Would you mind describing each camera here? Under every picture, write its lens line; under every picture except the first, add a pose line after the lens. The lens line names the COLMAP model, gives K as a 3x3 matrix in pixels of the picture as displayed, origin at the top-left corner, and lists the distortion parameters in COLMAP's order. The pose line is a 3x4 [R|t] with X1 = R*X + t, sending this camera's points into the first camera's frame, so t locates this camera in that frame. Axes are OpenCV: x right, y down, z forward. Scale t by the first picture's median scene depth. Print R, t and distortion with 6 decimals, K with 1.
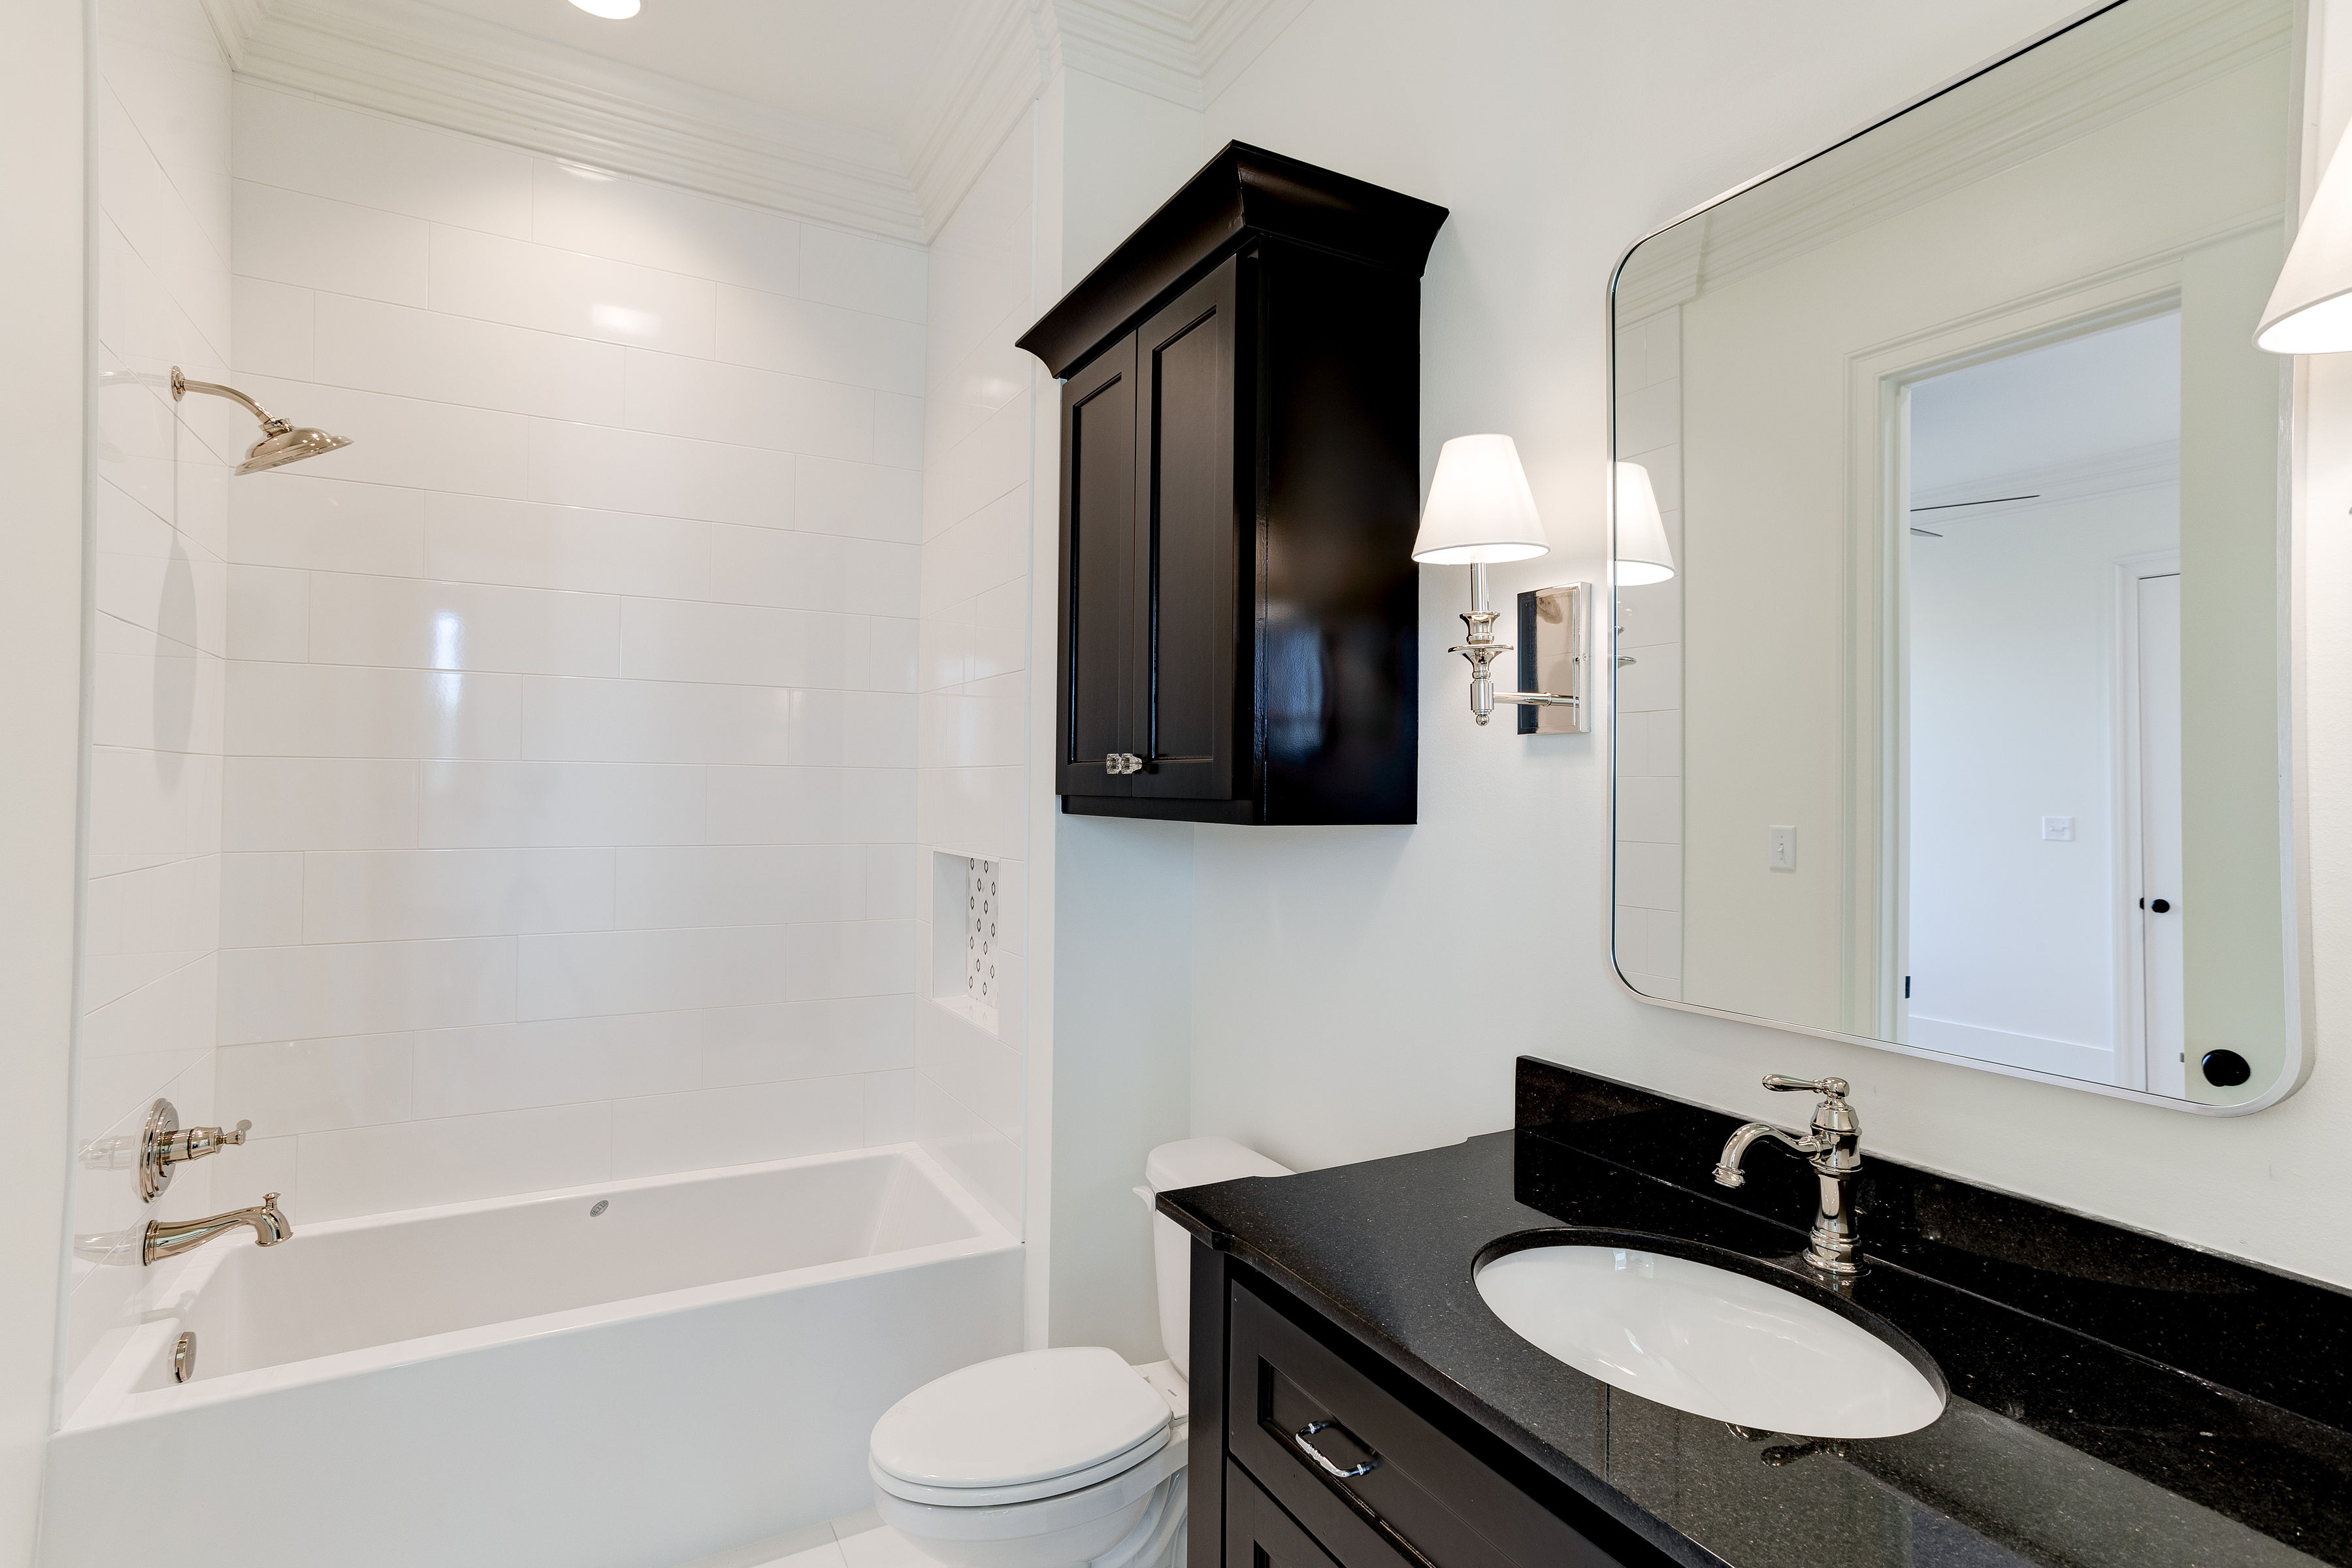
lens RADIAL K [[1140.7, 0, 1185.4], [0, 1140.7, 776.7], [0, 0, 1]] dist [-0.026995, 0.025407]
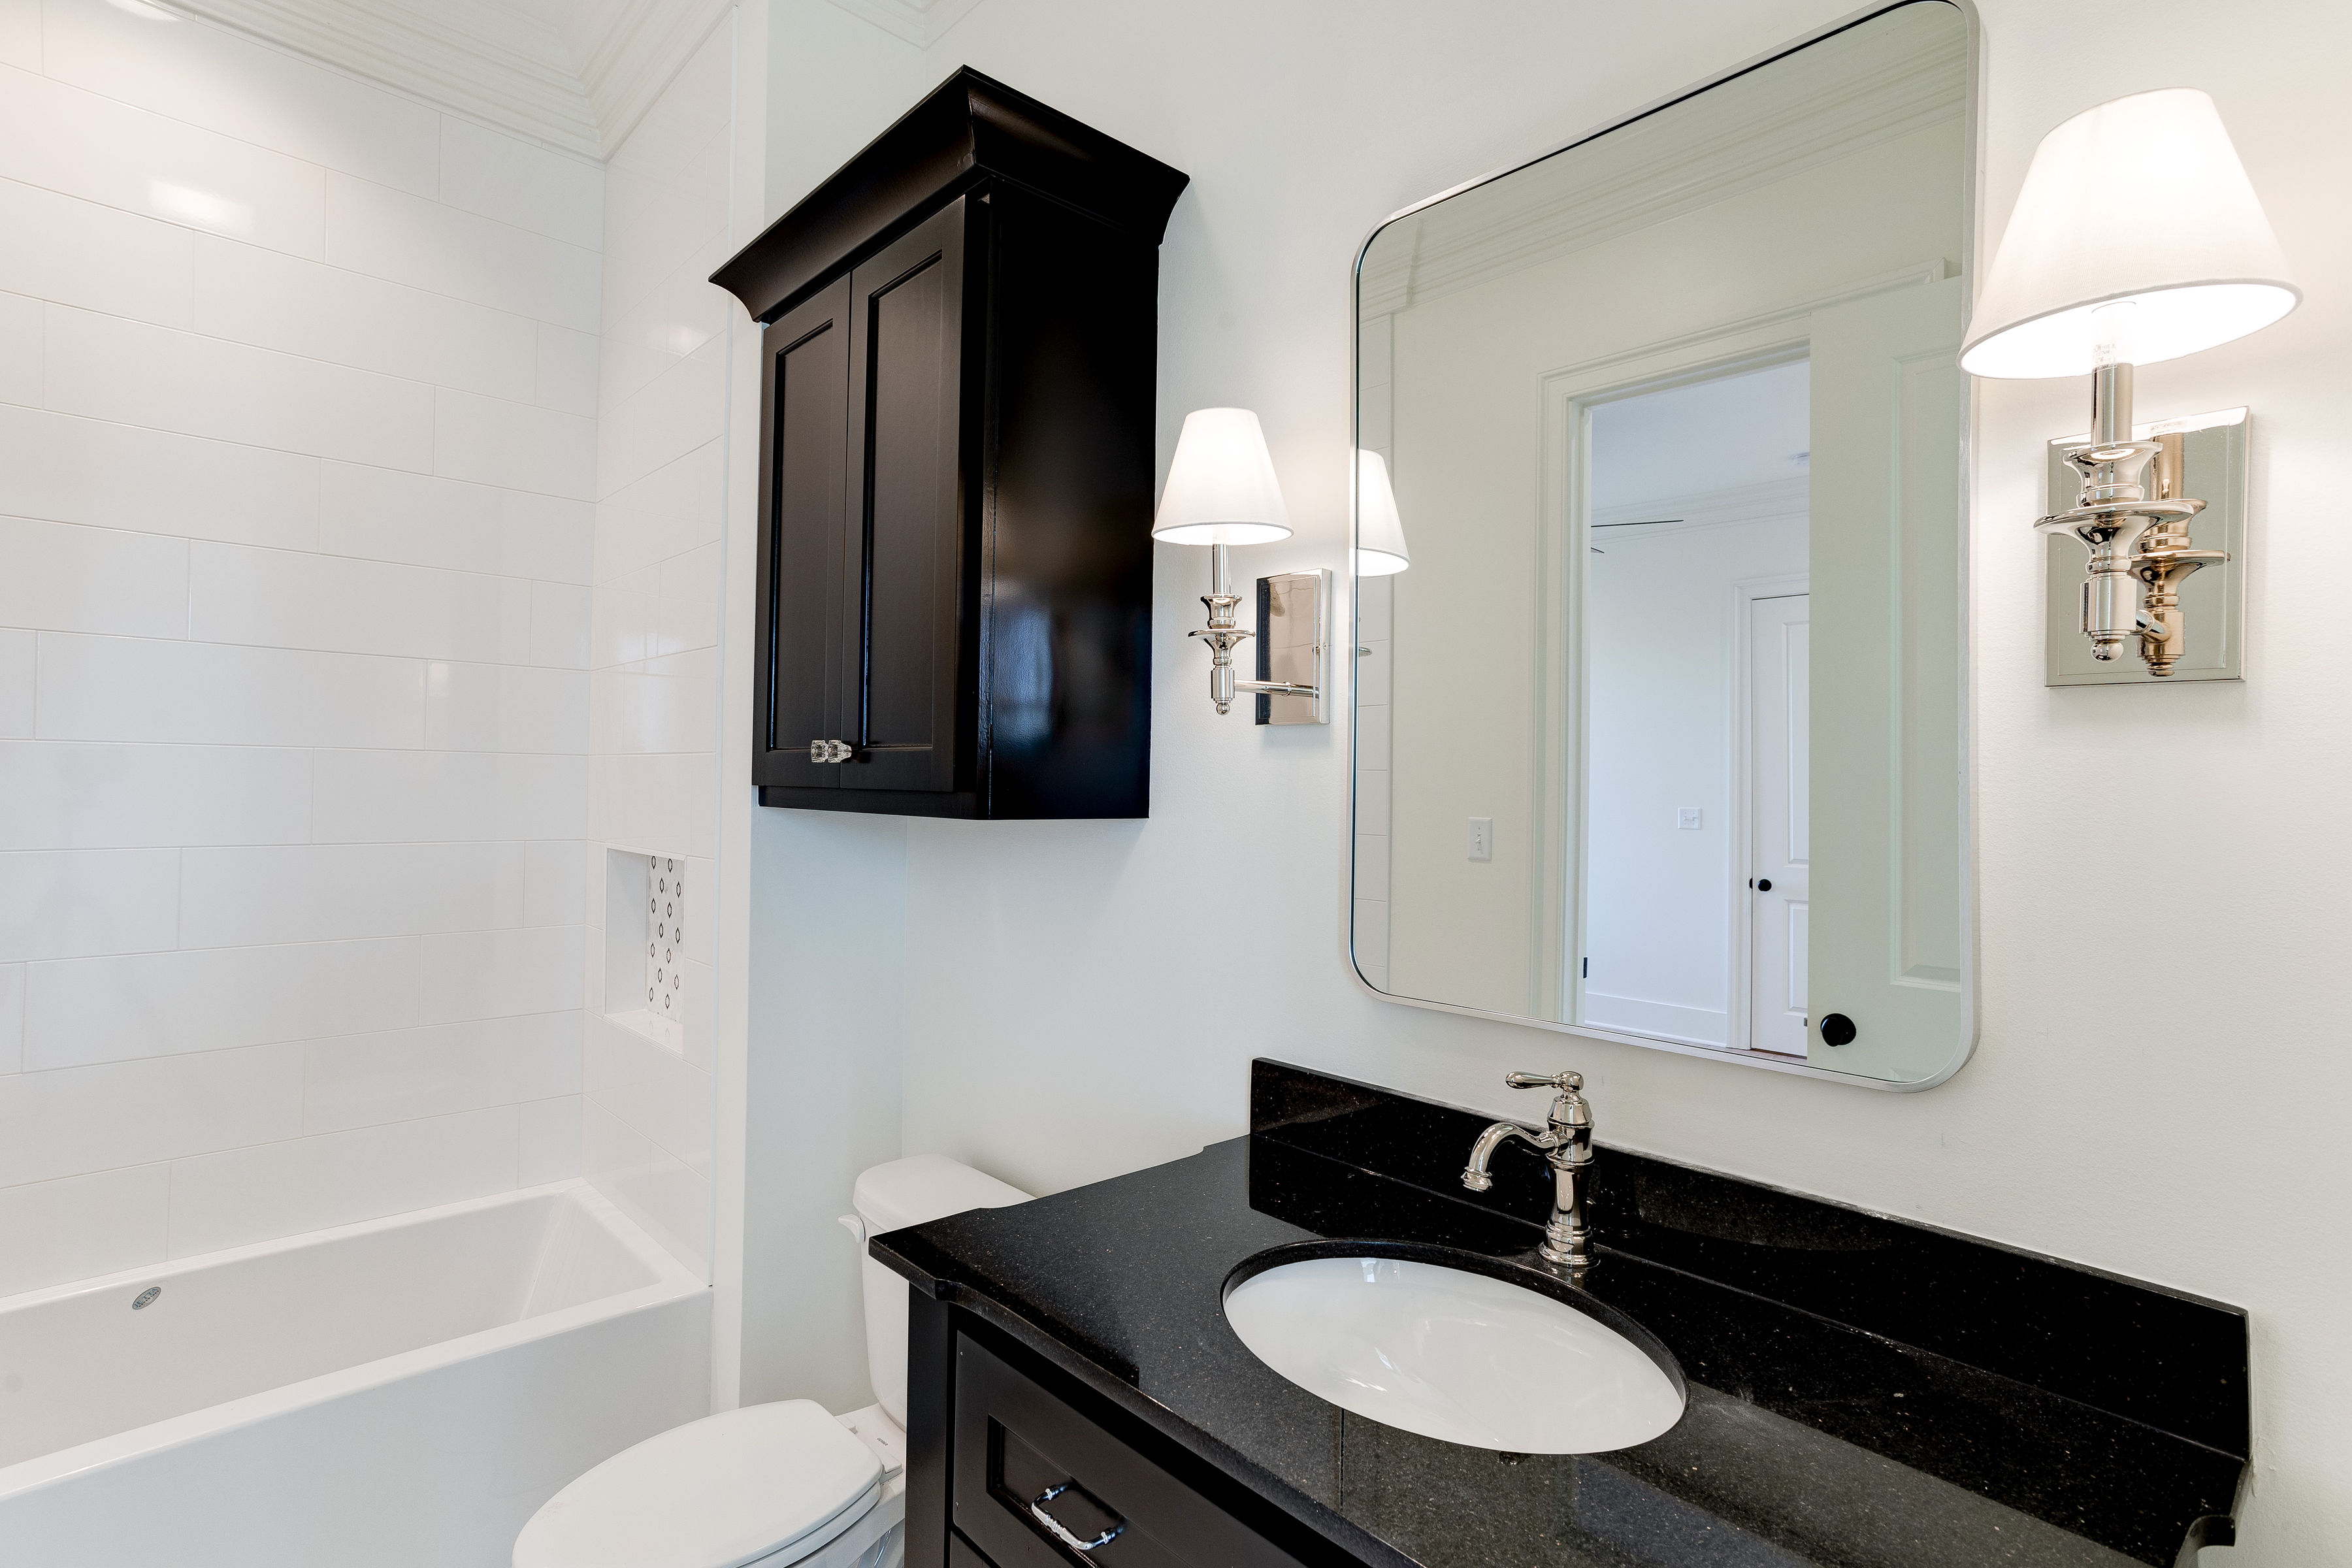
lens RADIAL K [[1140.7, 0, 1155.2], [0, 1140.7, 769.2], [0, 0, 1]] dist [-0.026995, 0.025407]
pose [[0.974110, 0.006967, 0.225967, -0.008307], [-0.007212, 0.999974, 0.000258, 0.000670], [-0.225959, -0.001881, 0.974135, 0.068517]]
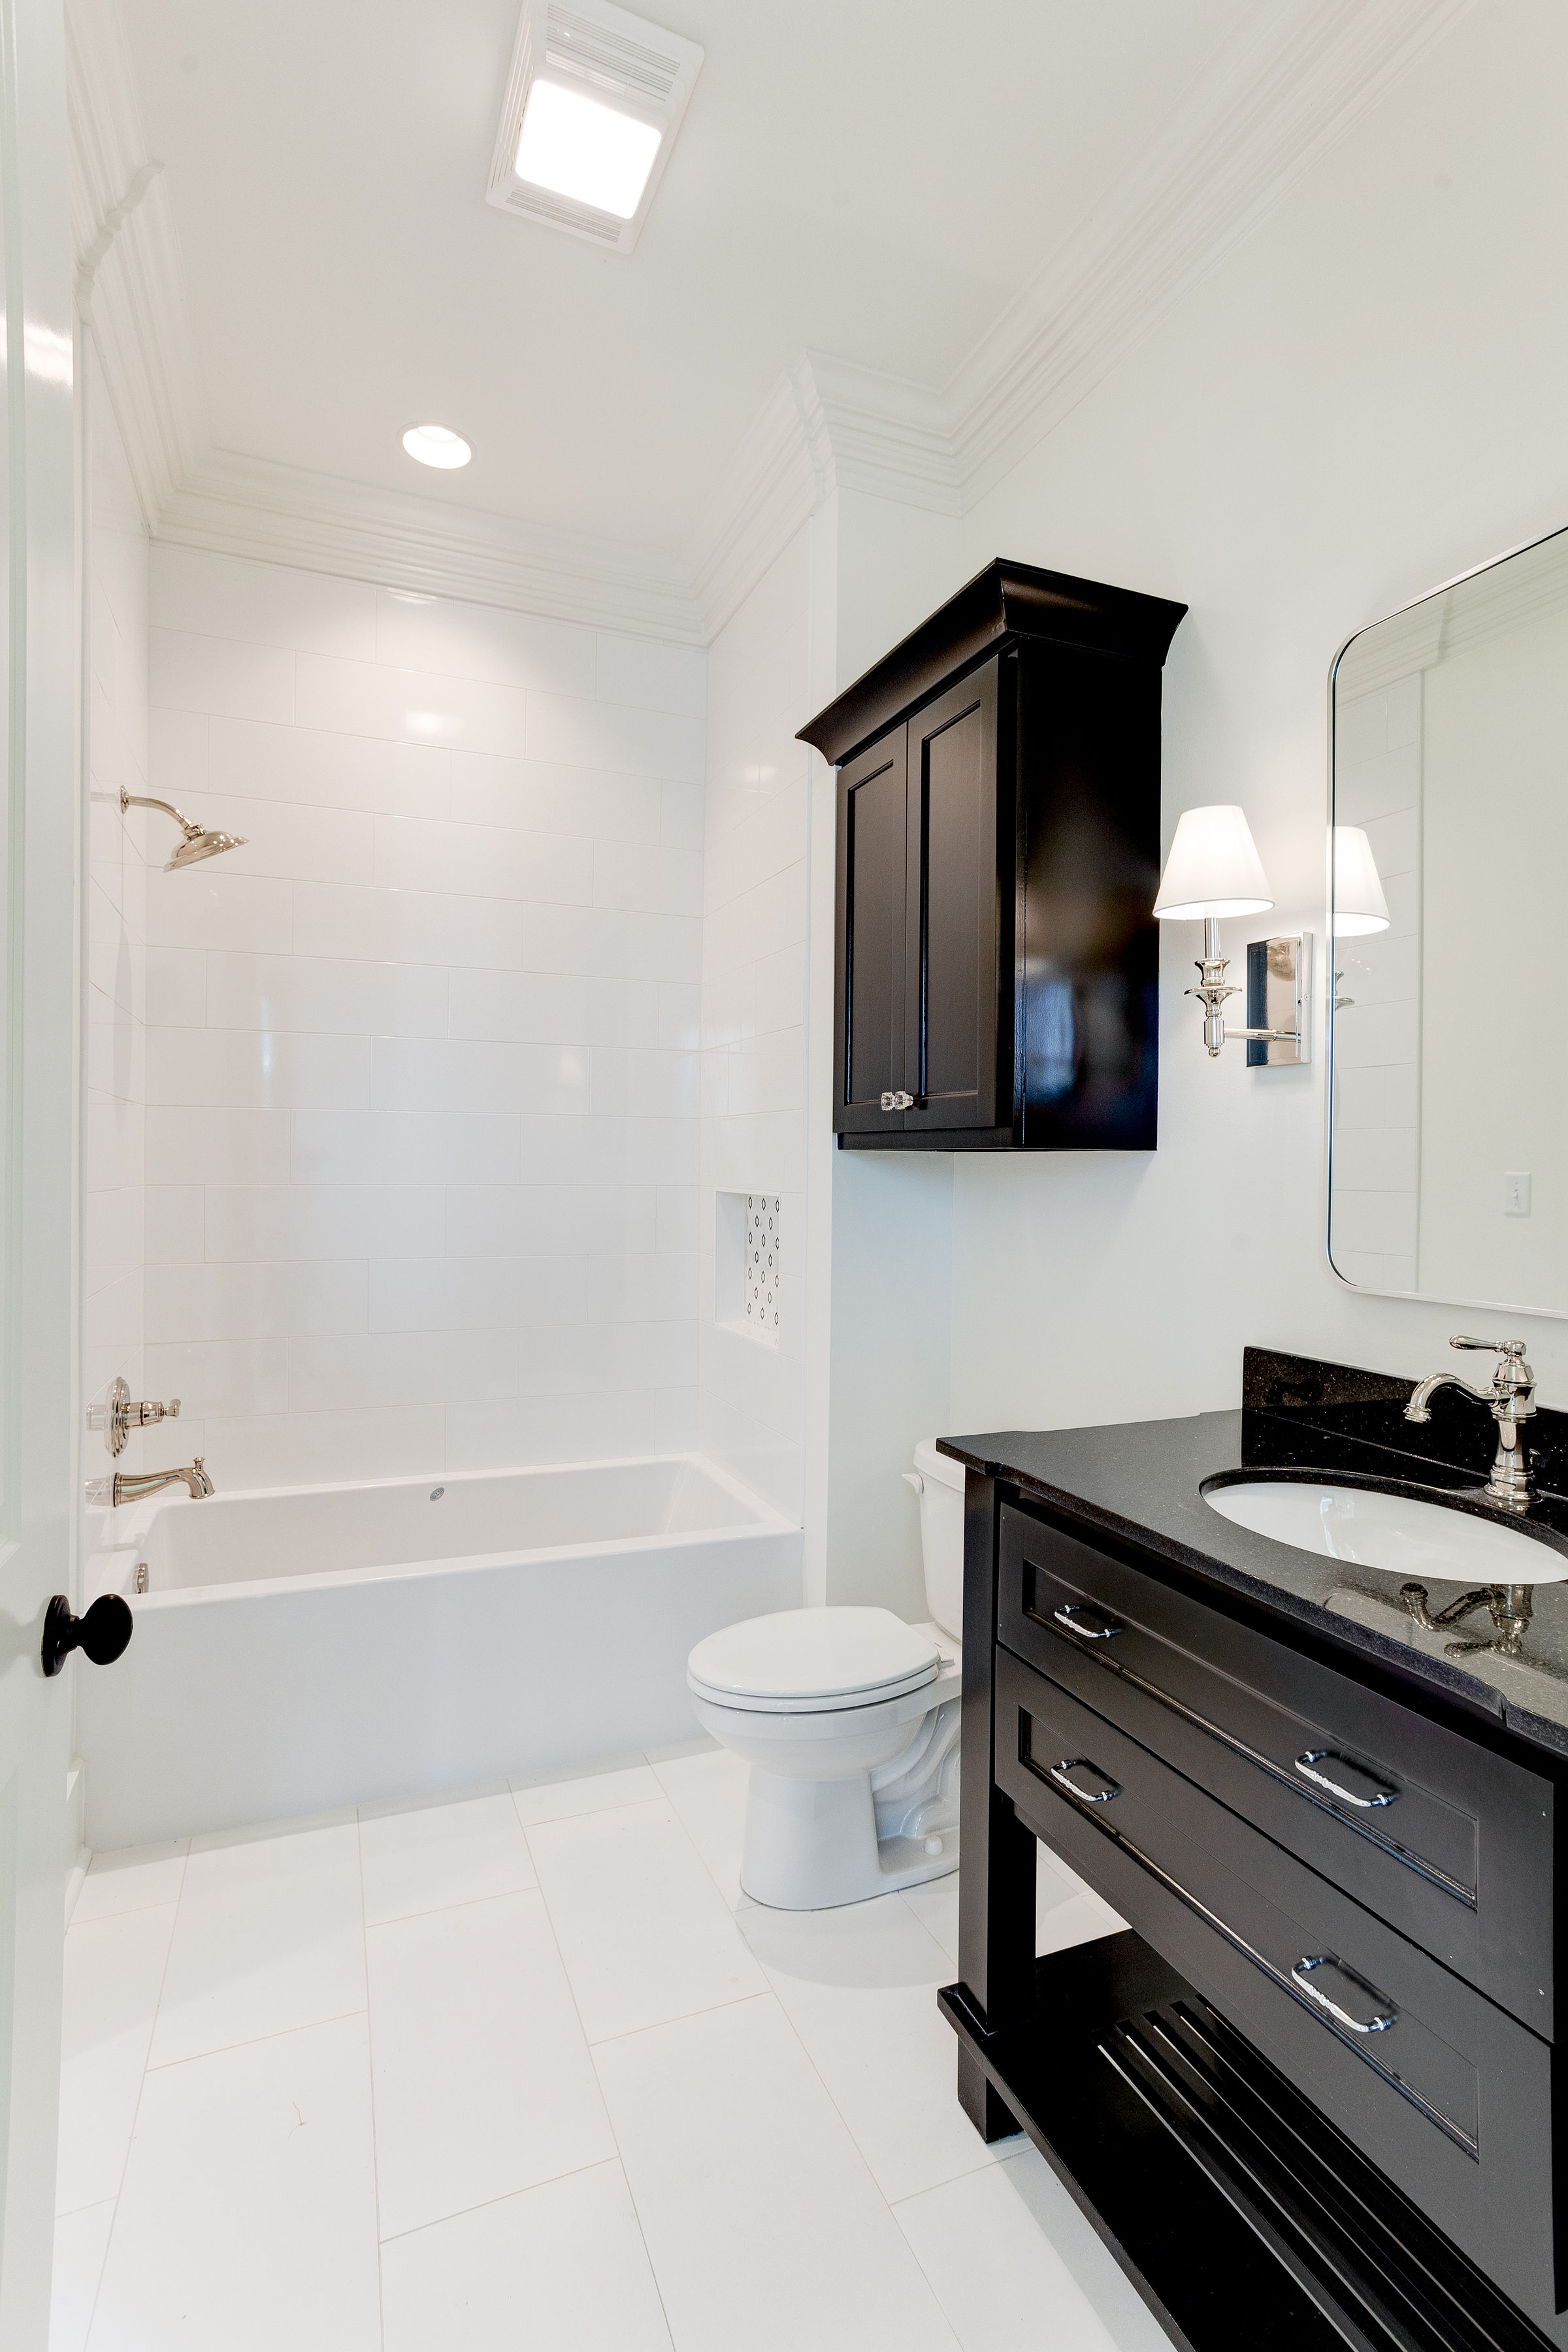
lens RADIAL K [[1140.7, 0, 799.0], [0, 1140.7, 1178.8], [0, 0, 1]] dist [-0.026995, 0.025407]
pose [[0.994405, 0.001495, -0.105624, -0.032438], [0.000577, 0.999808, 0.019582, 0.047126], [0.105633, -0.019533, 0.994213, -0.170297]]
